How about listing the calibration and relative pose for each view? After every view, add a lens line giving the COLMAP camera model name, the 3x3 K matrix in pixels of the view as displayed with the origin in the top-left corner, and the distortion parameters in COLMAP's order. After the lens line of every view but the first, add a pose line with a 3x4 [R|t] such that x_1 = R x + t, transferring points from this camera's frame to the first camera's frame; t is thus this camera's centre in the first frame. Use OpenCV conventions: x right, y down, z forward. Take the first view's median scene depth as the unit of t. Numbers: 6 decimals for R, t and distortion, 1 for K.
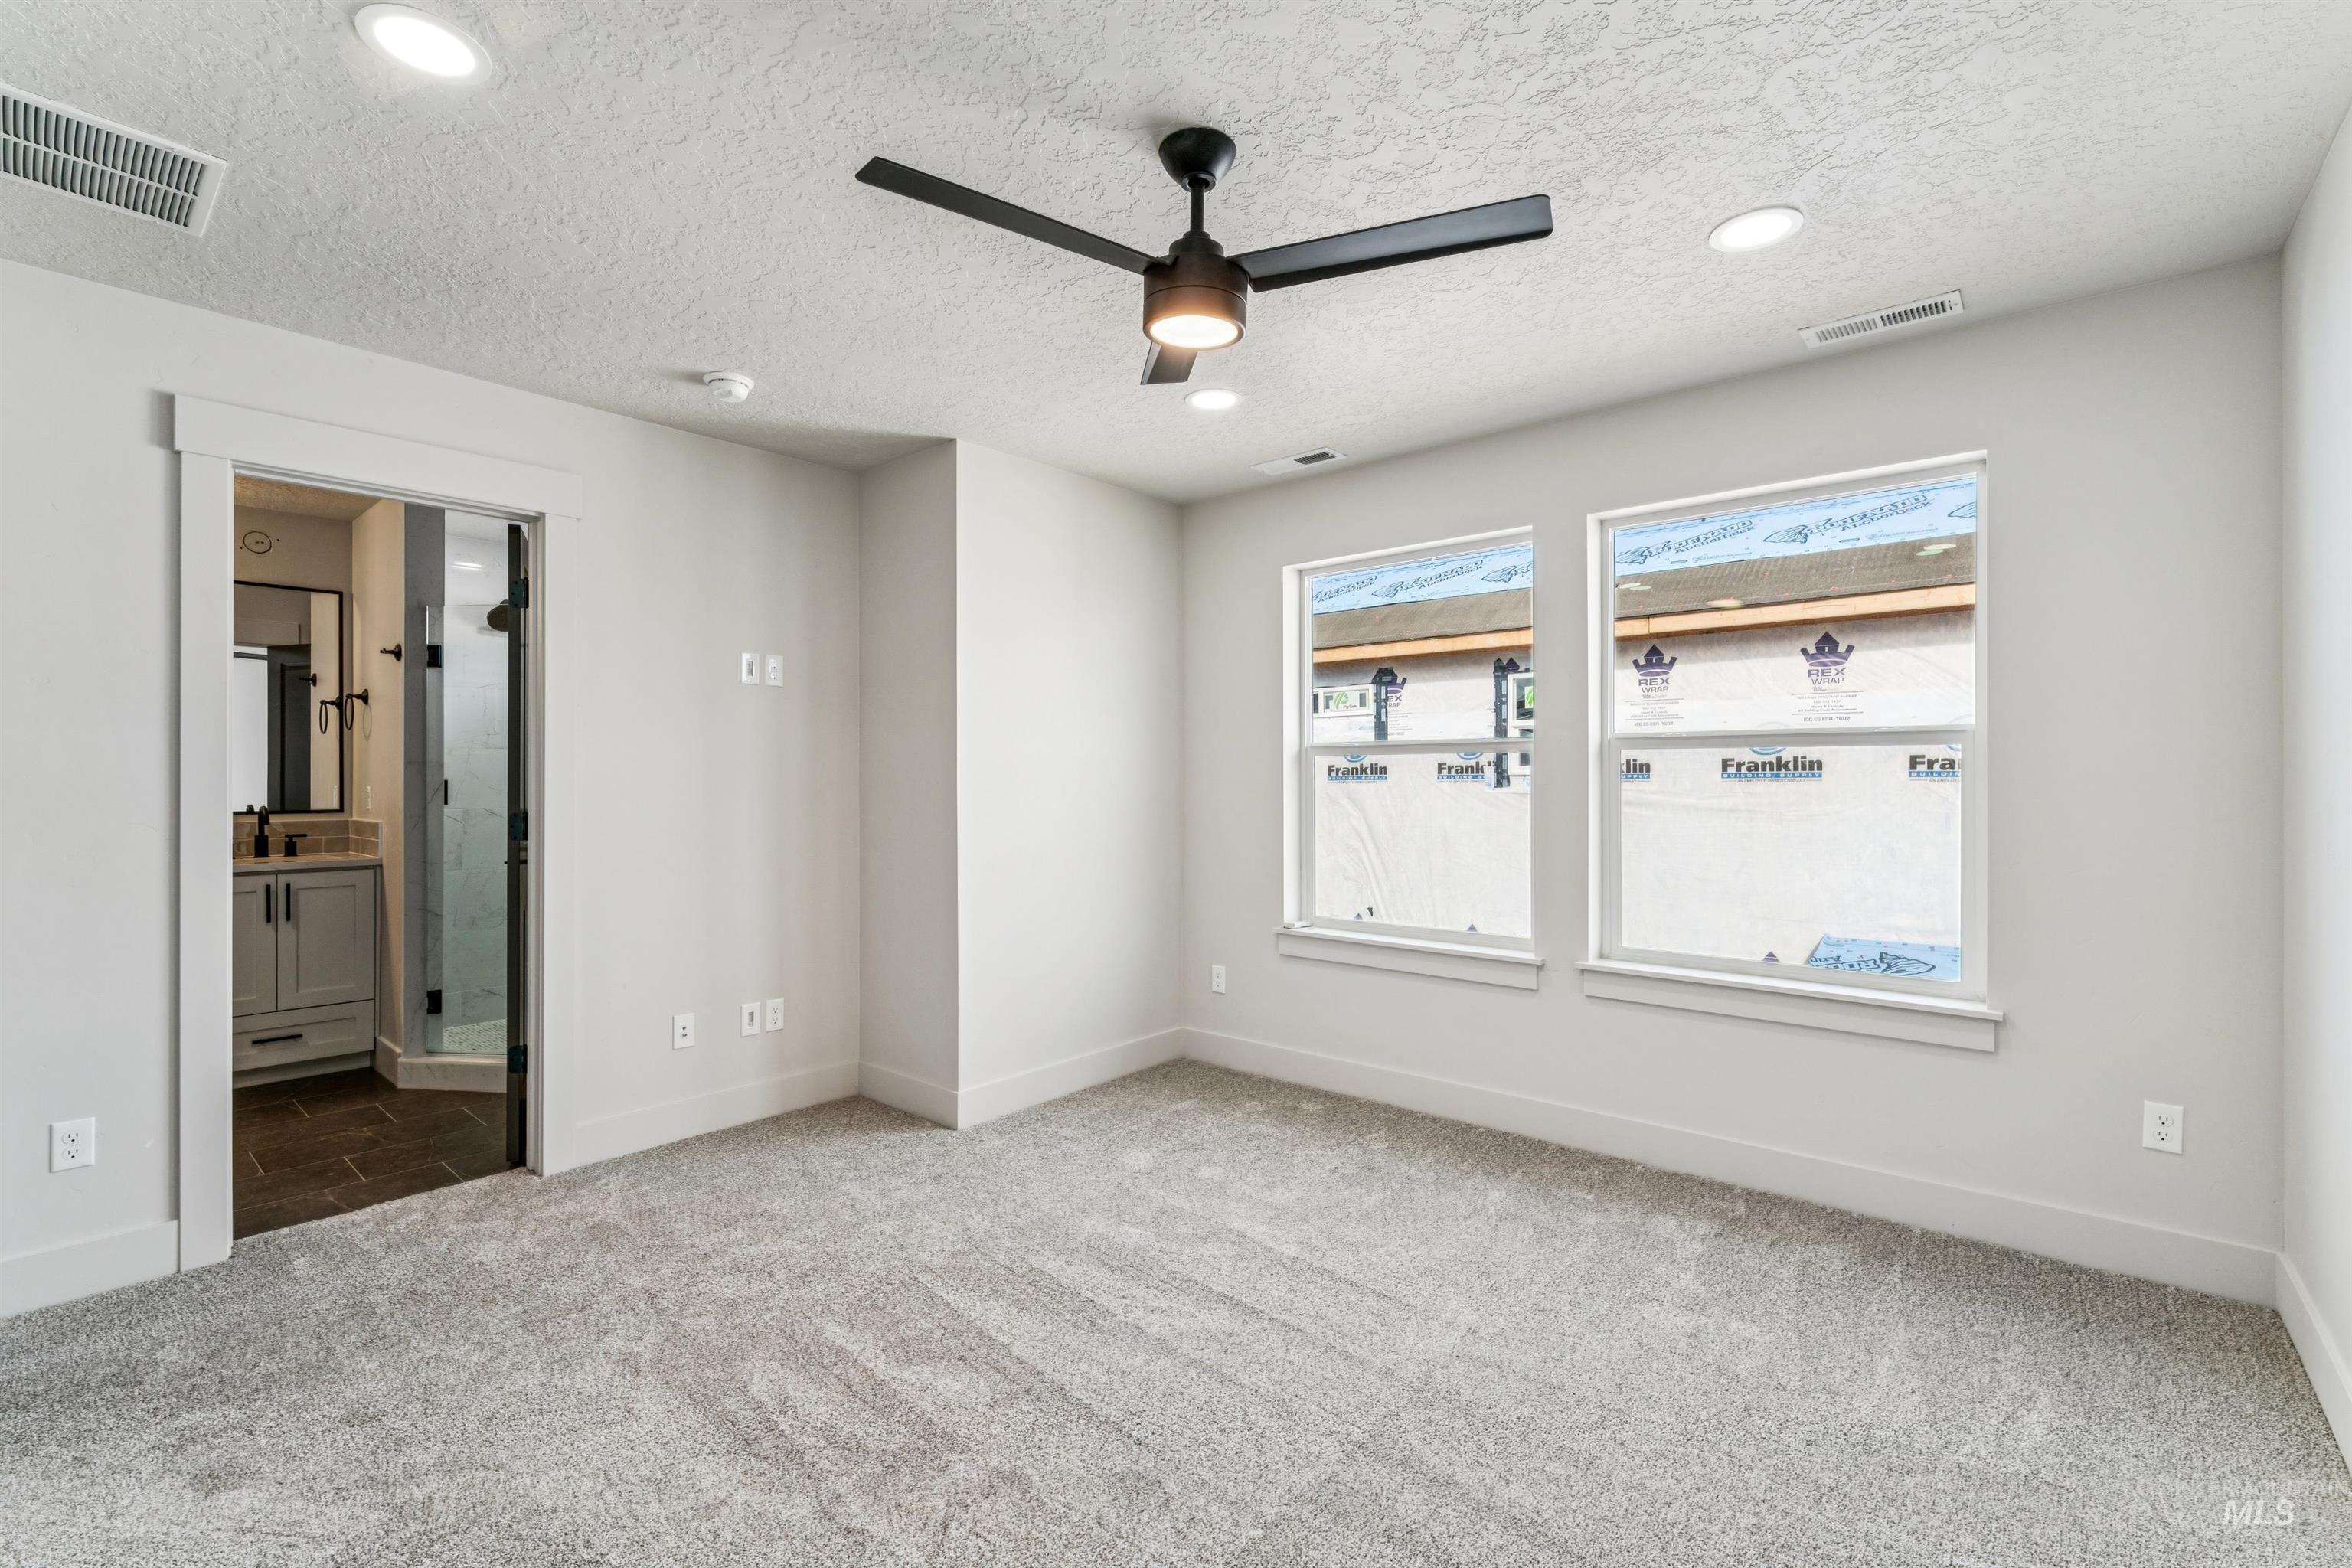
lens RADIAL K [[1026.9, 0, 1174.6], [0, 1026.9, 782.5], [0, 0, 1]] dist [-0.001607, -0.001141]
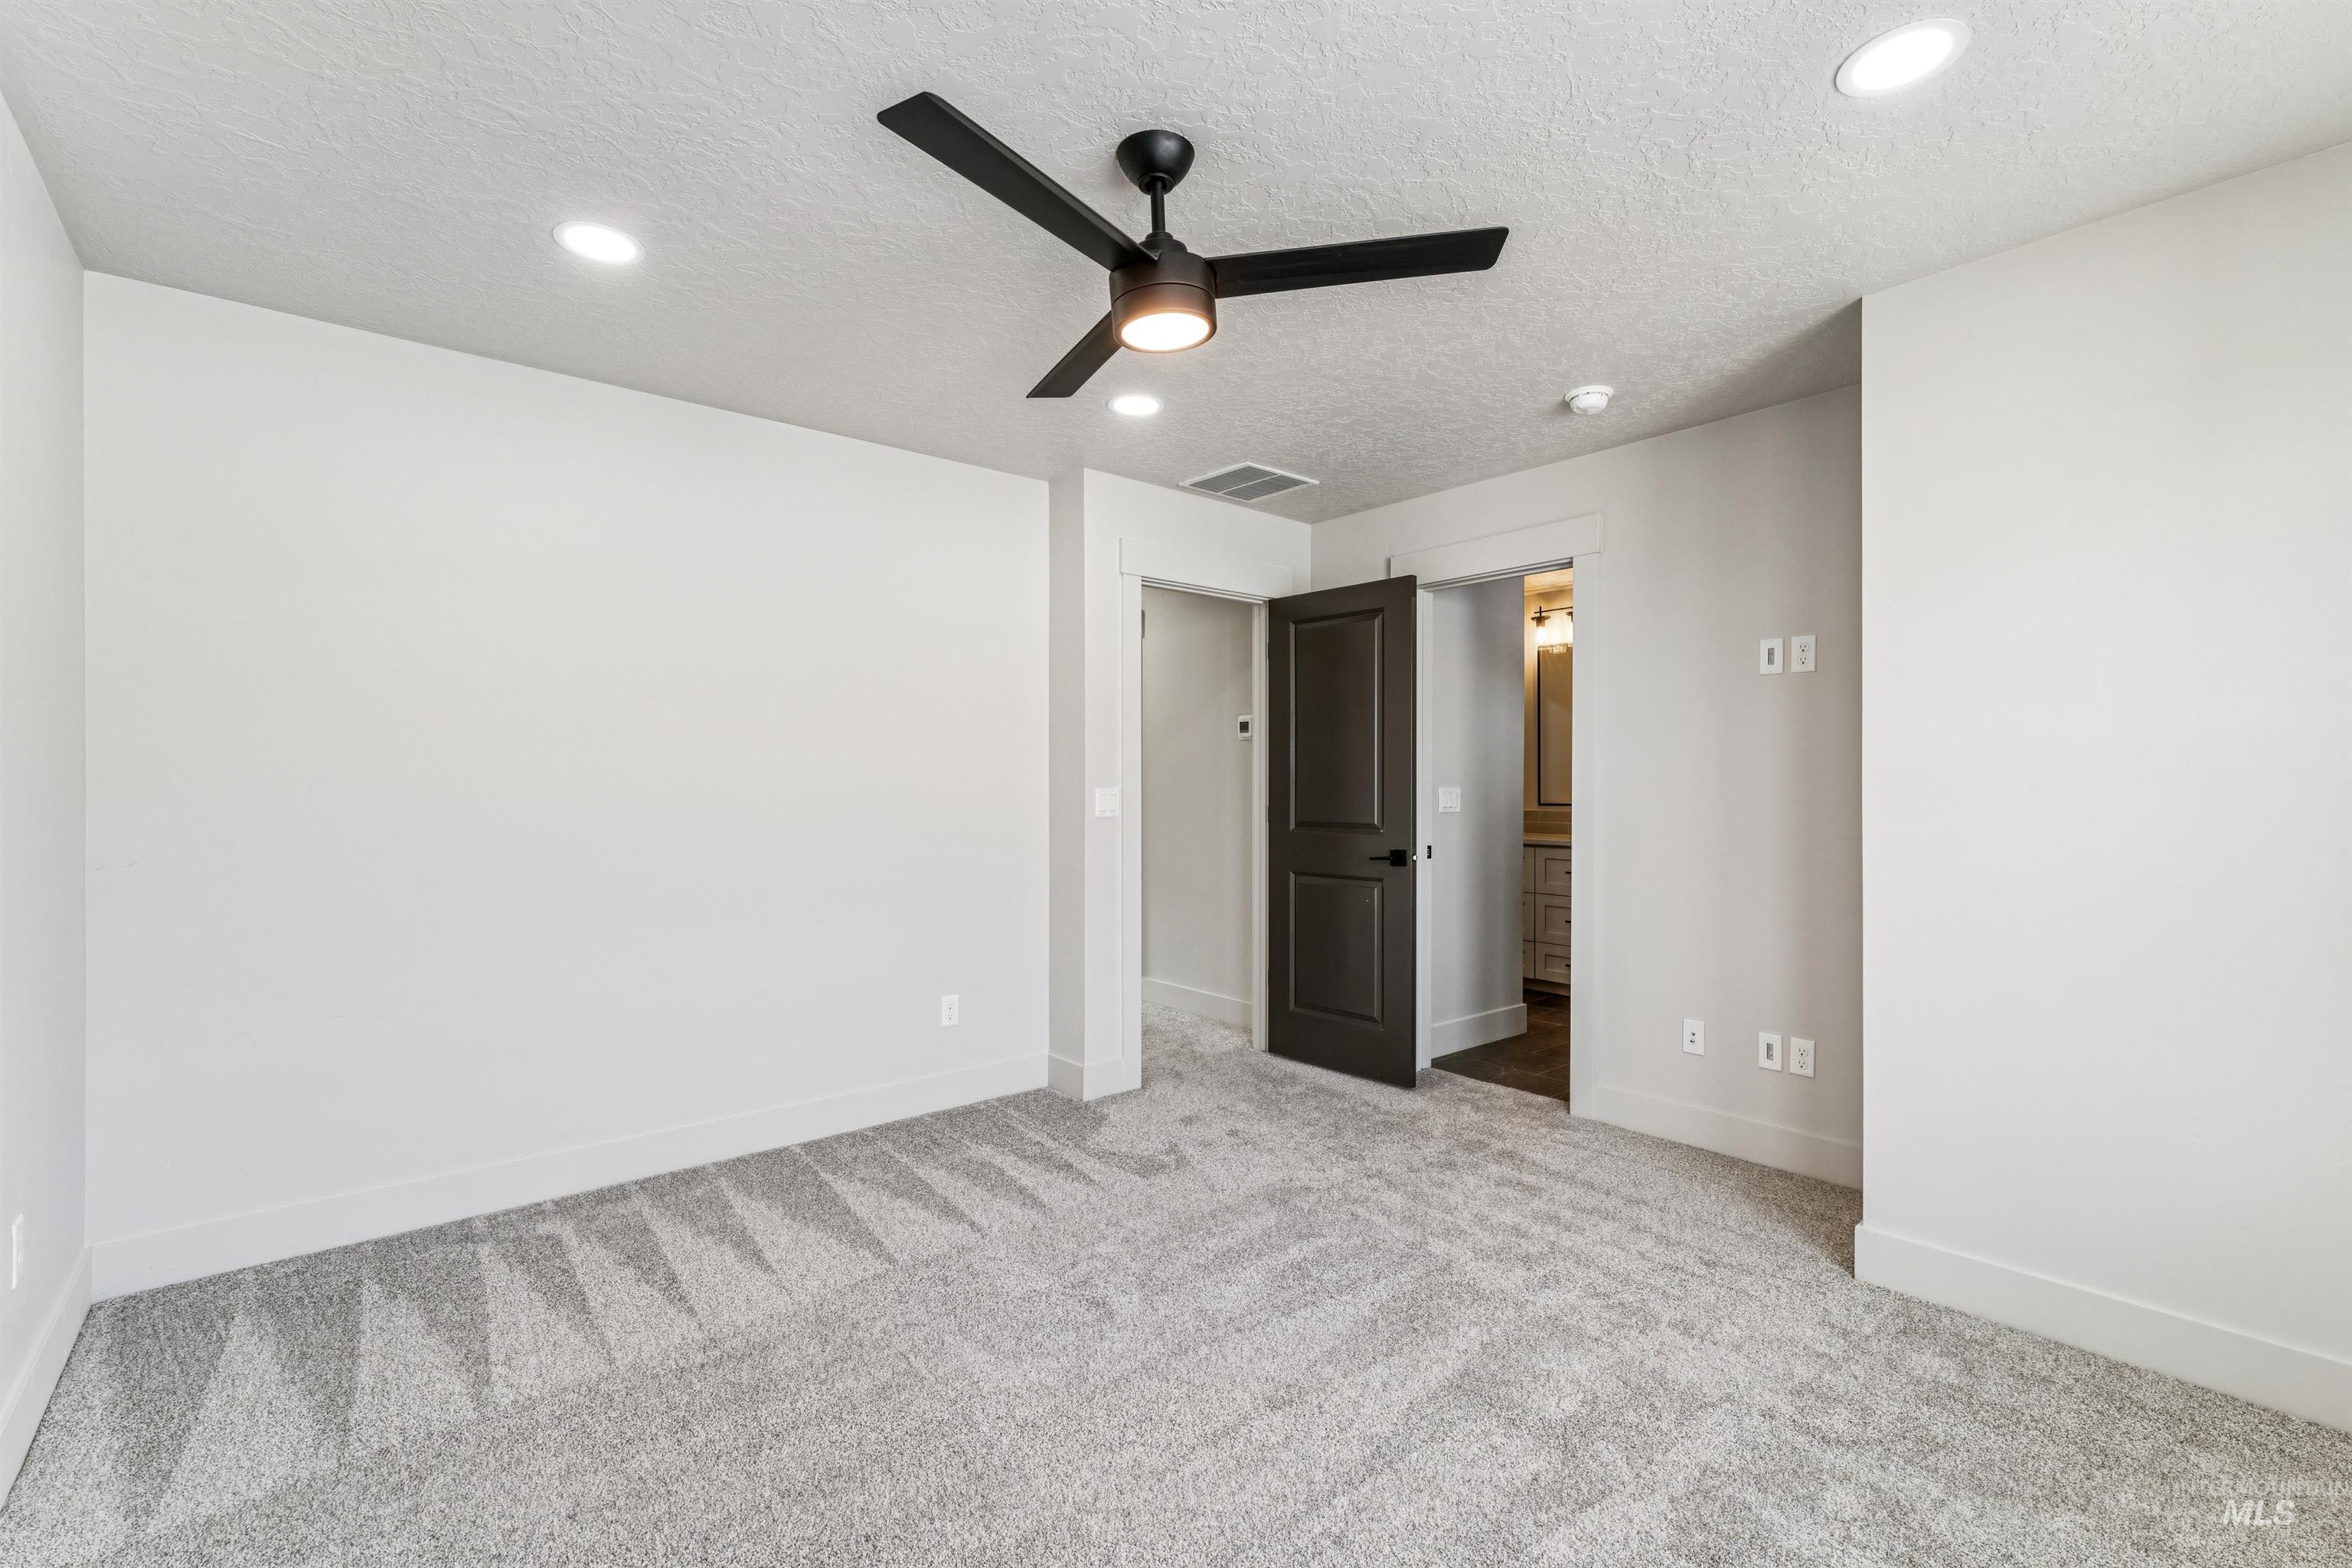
lens RADIAL K [[1026.9, 0, 1177.2], [0, 1026.9, 780.8], [0, 0, 1]] dist [-0.001607, -0.001141]
pose [[-0.156546, 0.002012, -0.987669, 0.661799], [-0.000274, 0.999998, 0.002081, -0.006358], [0.987671, 0.000596, -0.156545, 0.769205]]
